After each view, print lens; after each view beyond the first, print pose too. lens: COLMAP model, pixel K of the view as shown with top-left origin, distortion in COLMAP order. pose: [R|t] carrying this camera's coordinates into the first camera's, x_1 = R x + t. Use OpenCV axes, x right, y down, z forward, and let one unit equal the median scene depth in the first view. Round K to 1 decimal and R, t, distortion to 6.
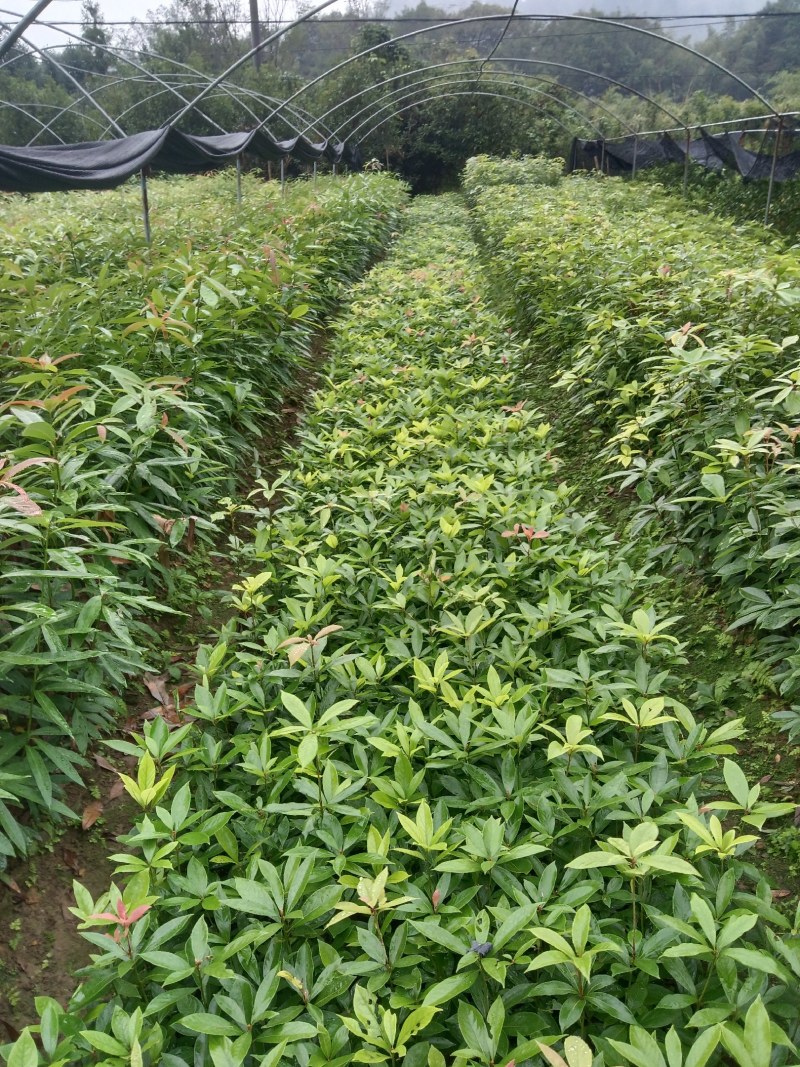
lens RADIAL K [[879.7, 0, 400.0], [0, 879.7, 533.5], [0, 0, 1]] dist [0.171085, -0.502126]
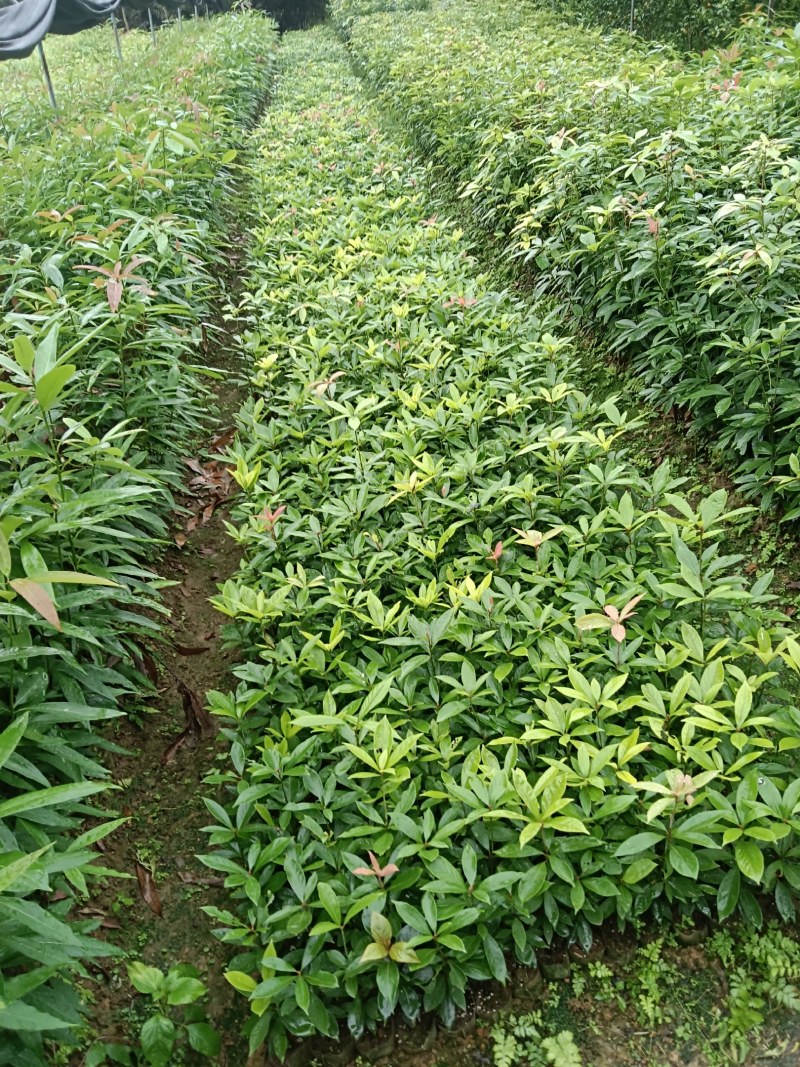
lens RADIAL K [[856.7, 0, 400.0], [0, 856.7, 533.5], [0, 0, 1]] dist [0.015183, -0.066491]
pose [[0.987231, -0.140726, 0.074637, -0.056265], [0.125766, 0.976146, 0.176980, 0.060332], [-0.097762, -0.165333, 0.981380, -0.194577]]
